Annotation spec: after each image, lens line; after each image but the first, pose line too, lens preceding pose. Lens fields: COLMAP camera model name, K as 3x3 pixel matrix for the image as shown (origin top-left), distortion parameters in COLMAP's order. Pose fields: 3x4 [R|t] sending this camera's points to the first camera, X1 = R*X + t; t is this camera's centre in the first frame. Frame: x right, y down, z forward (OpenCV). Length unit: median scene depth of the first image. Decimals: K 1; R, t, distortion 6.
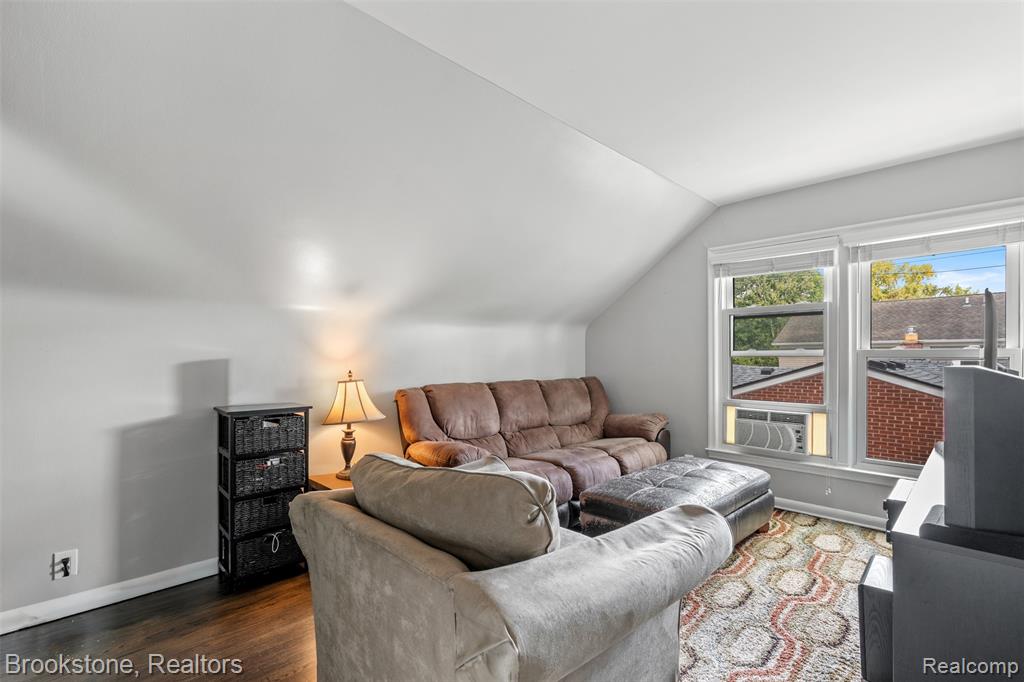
lens RADIAL K [[448.9, 0, 502.5], [0, 448.9, 358.0], [0, 0, 1]] dist [-0.008268, 0.001620]
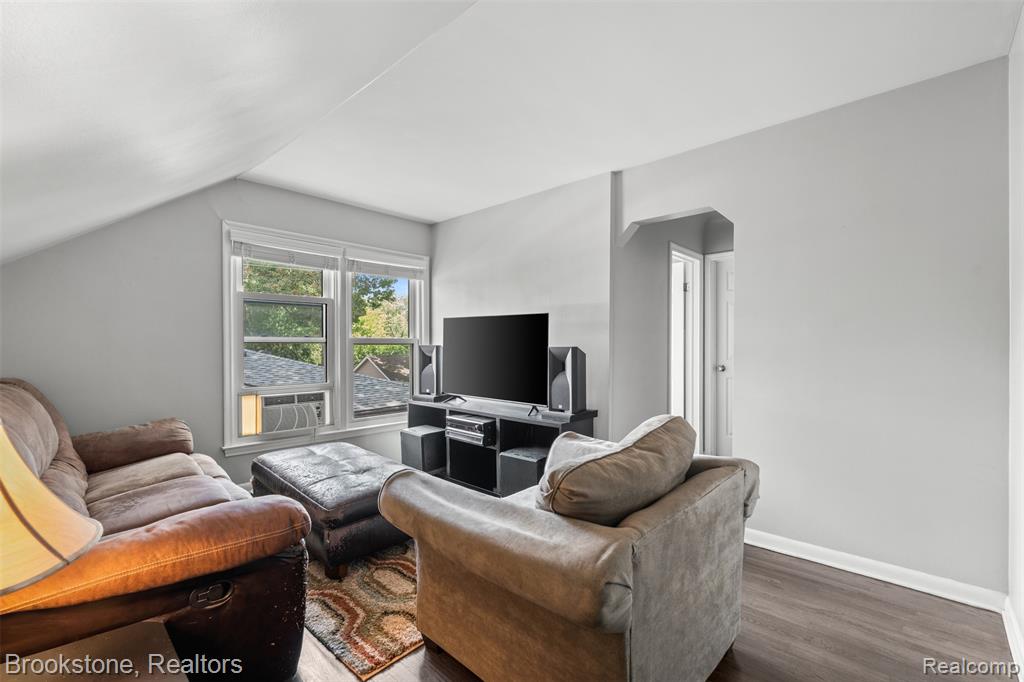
lens RADIAL K [[448.9, 0, 511.4], [0, 448.9, 343.6], [0, 0, 1]] dist [-0.008268, 0.001620]
pose [[-0.064153, 0.001731, 0.997939, -0.501950], [0.000816, 0.999998, -0.001682, 0.001061], [-0.997940, 0.000706, -0.064154, 0.548262]]
